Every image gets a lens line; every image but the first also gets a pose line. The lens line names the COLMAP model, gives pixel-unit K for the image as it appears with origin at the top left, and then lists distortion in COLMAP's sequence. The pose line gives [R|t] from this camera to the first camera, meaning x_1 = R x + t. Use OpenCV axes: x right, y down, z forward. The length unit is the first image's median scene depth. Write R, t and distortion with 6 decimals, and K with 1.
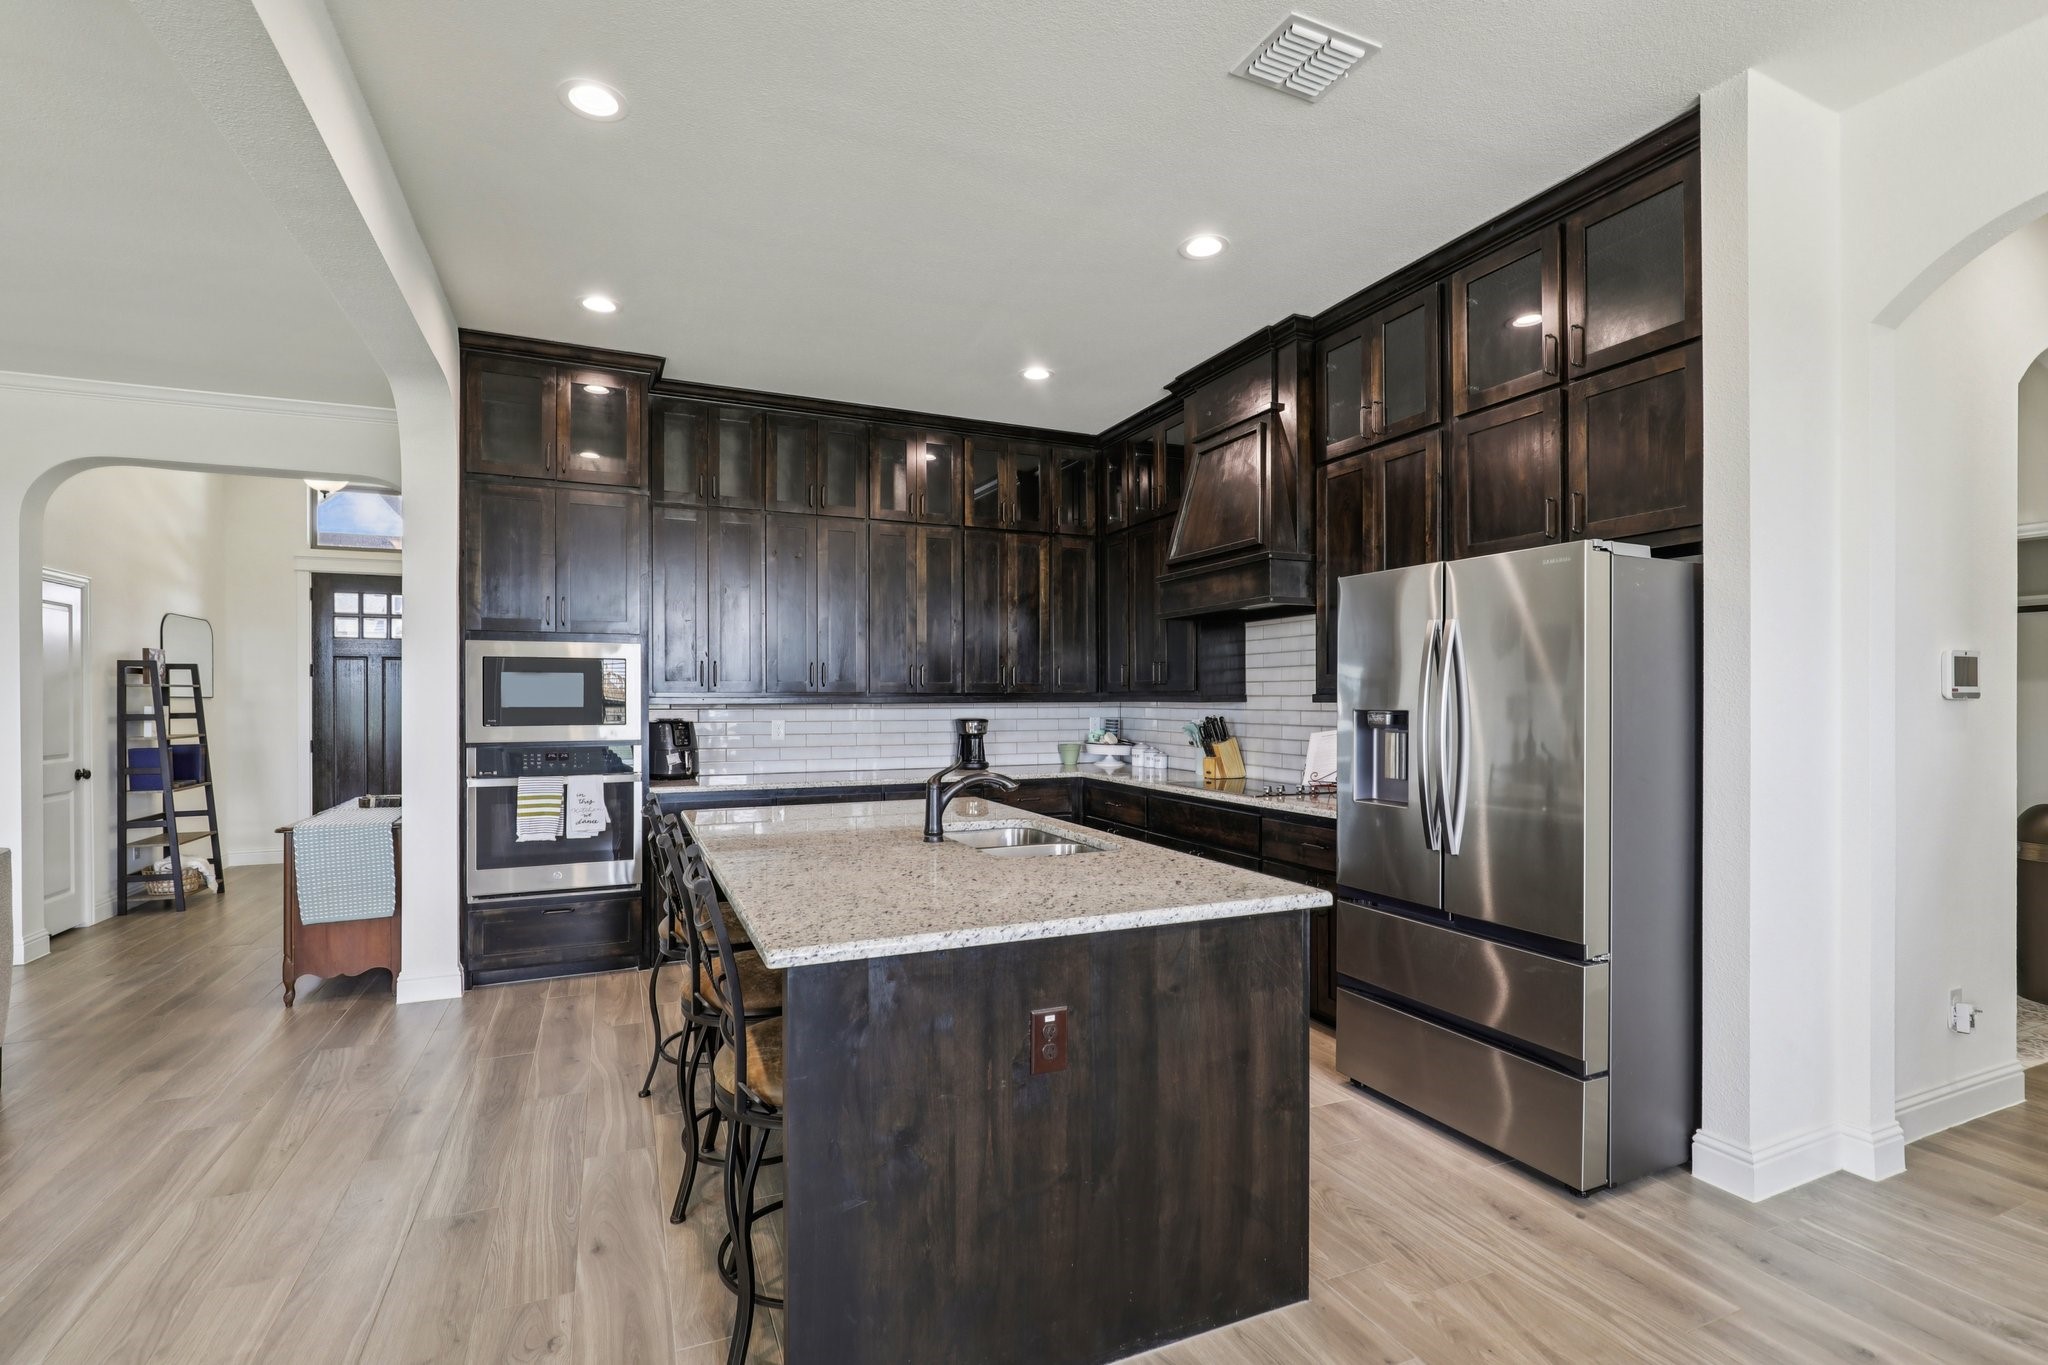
lens RADIAL K [[948.5, 0, 1024.0], [0, 948.5, 682.5], [0, 0, 1]] dist [-0.005564, 0.001373]
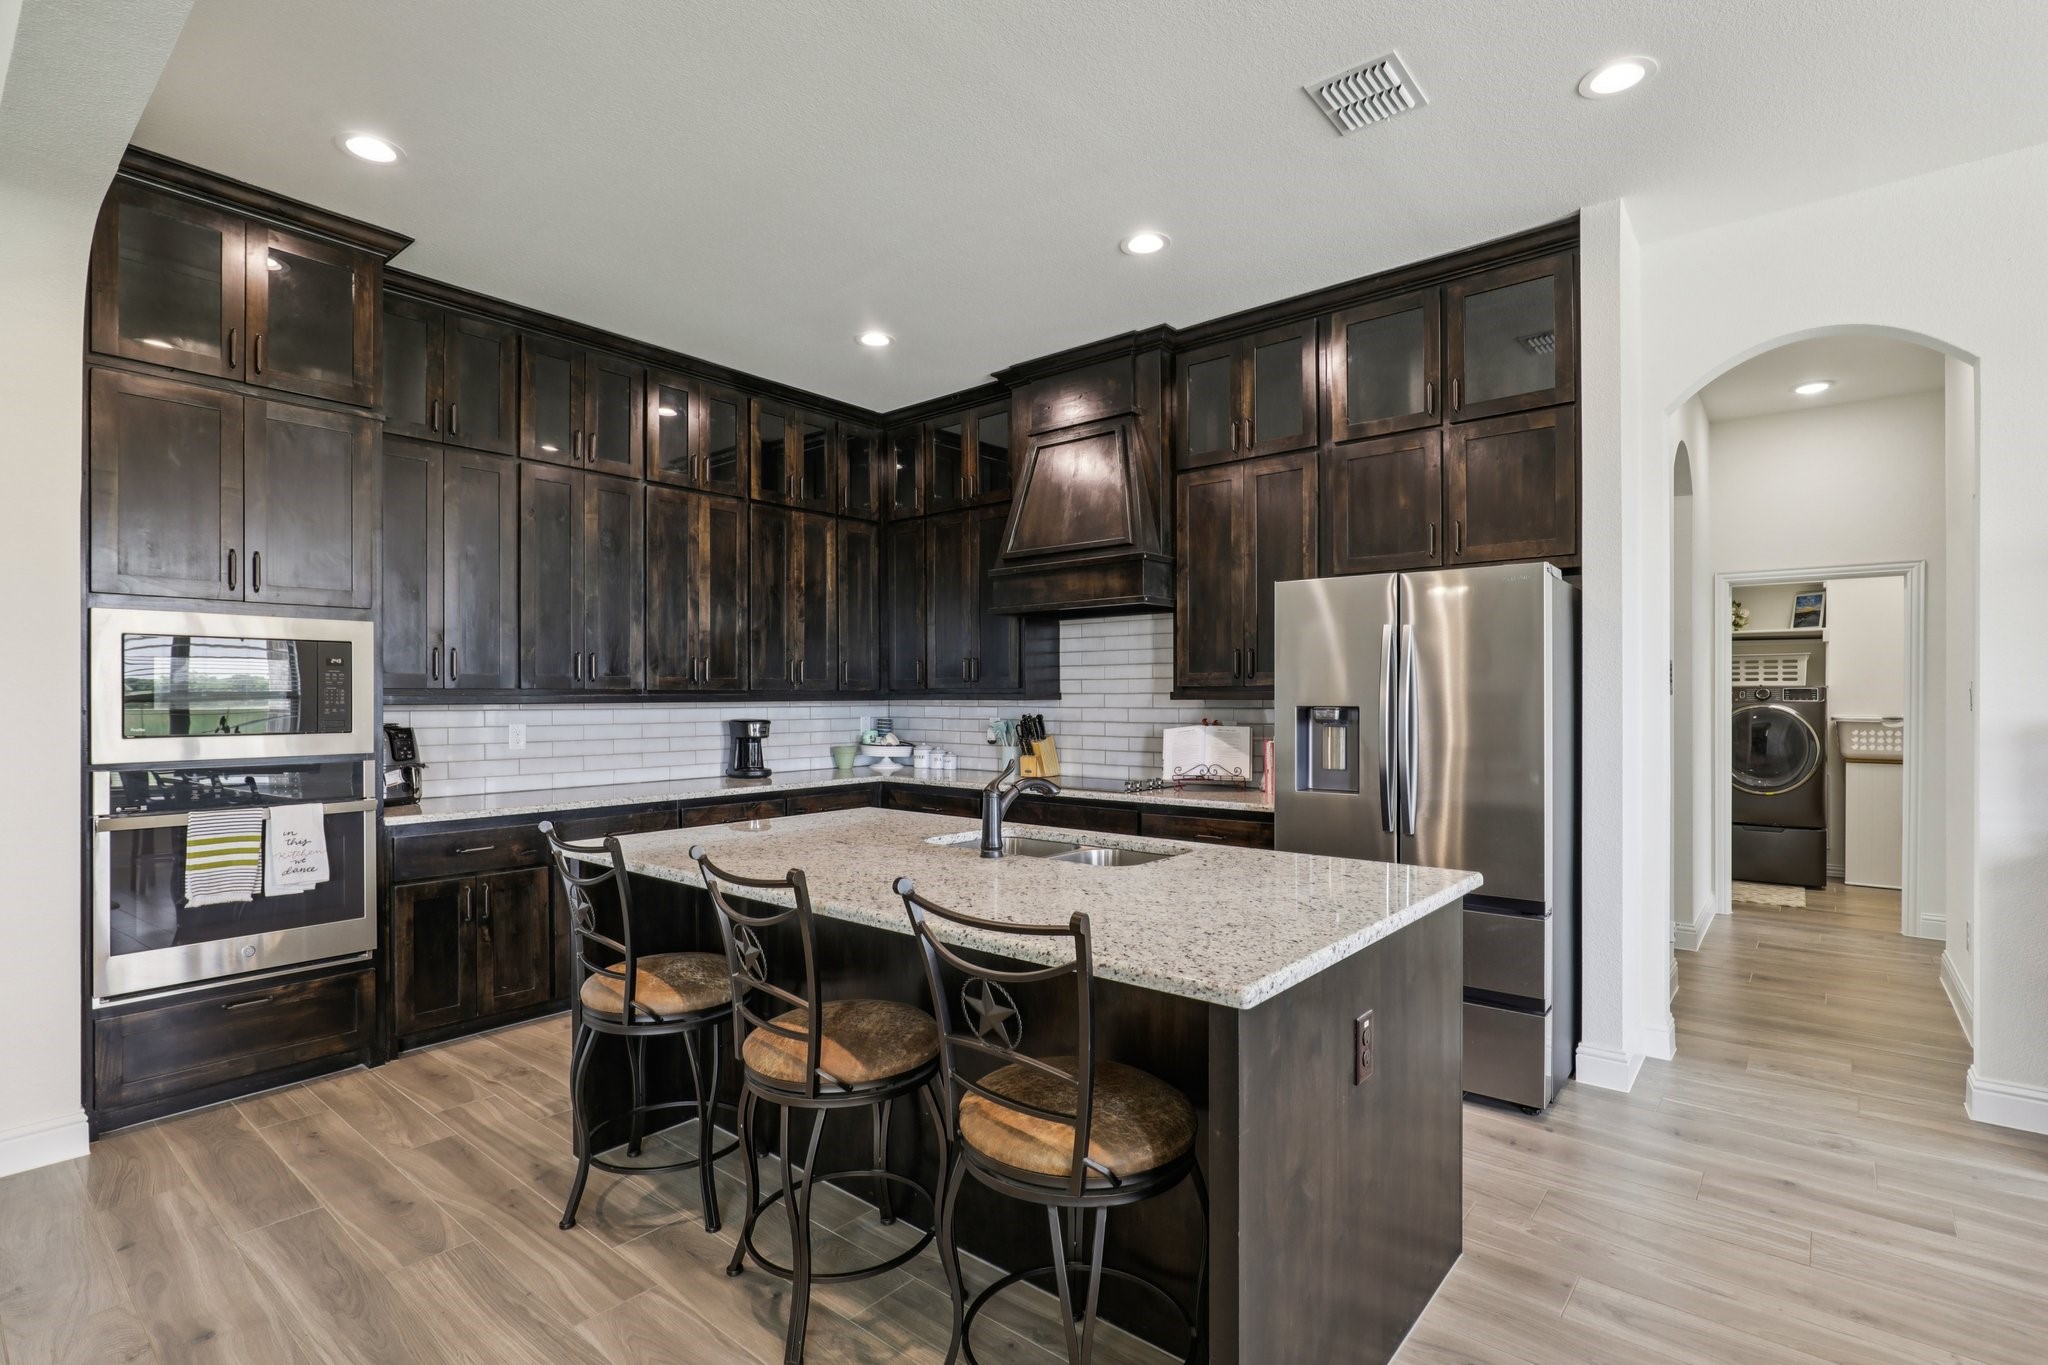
lens RADIAL K [[976.8, 0, 1024.7], [0, 976.8, 680.4], [0, 0, 1]] dist [-0.007266, 0.000661]
pose [[0.895759, 0.006421, 0.444494, -0.284347], [-0.006163, 0.999979, -0.002025, 0.002763], [-0.444497, -0.000926, 0.895780, 0.101232]]
